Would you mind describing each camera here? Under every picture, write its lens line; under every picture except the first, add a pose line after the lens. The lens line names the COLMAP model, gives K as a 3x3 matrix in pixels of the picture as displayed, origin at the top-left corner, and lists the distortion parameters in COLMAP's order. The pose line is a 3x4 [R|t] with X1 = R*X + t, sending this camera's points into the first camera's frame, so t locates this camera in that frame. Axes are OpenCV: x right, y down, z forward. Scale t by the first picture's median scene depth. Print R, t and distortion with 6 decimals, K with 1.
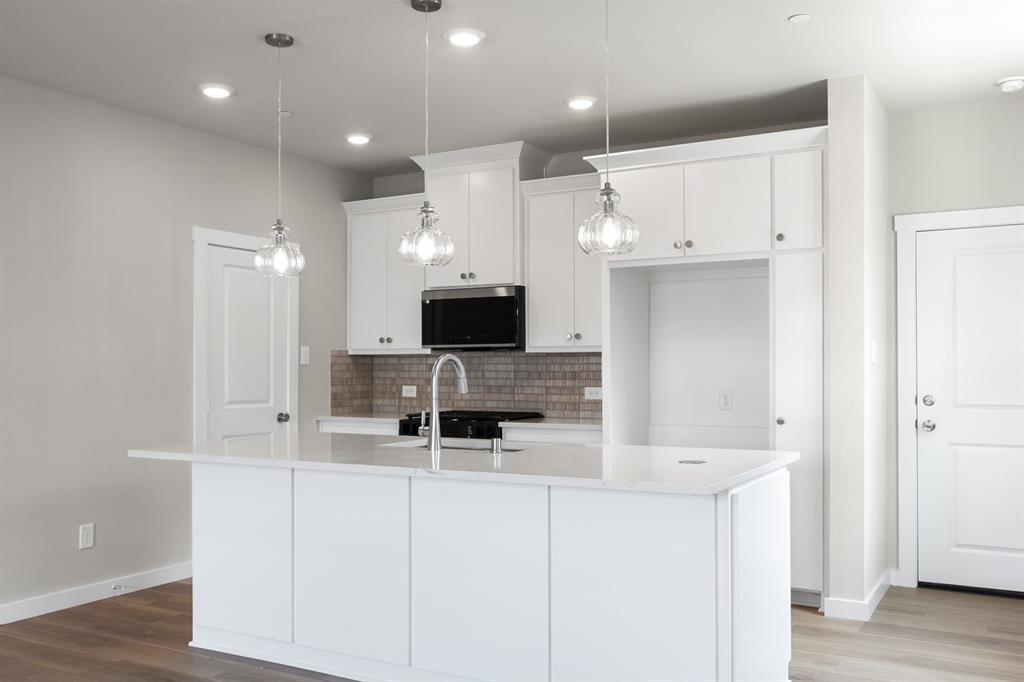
lens RADIAL K [[908.8, 0, 511.8], [0, 908.8, 336.7], [0, 0, 1]] dist [0.013691, 0.012964]
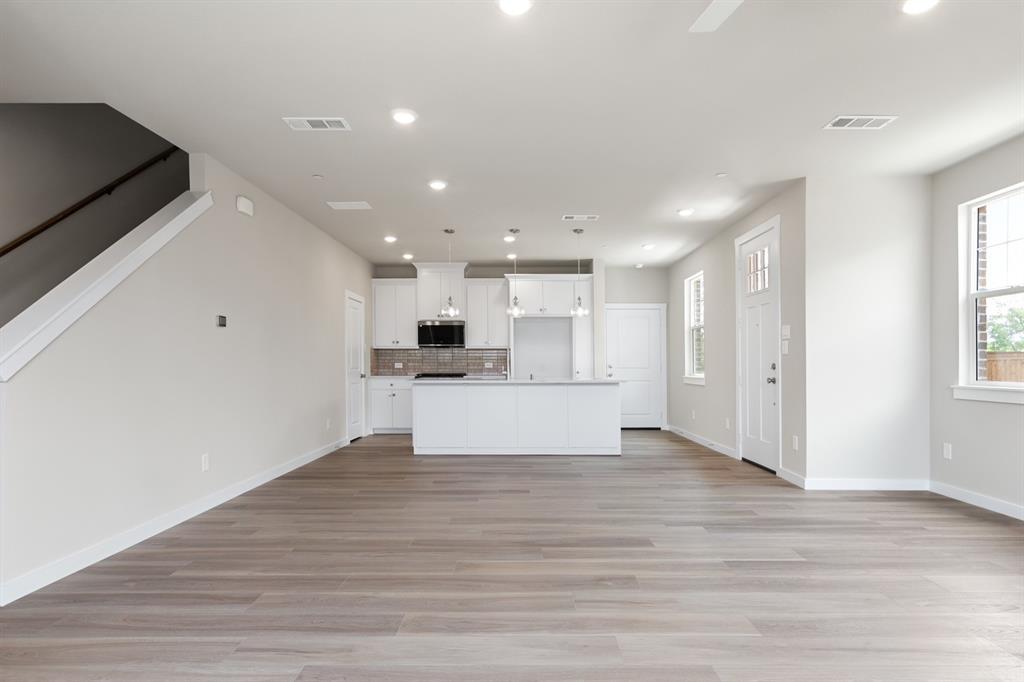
lens RADIAL K [[584.0, 0, 512.5], [0, 584.0, 349.2], [0, 0, 1]] dist [-0.003546, 0.000013]
pose [[0.872138, 0.018033, 0.488928, -0.630166], [-0.019017, 0.999815, -0.002954, 0.021339], [-0.488890, -0.006722, 0.872319, -0.425493]]
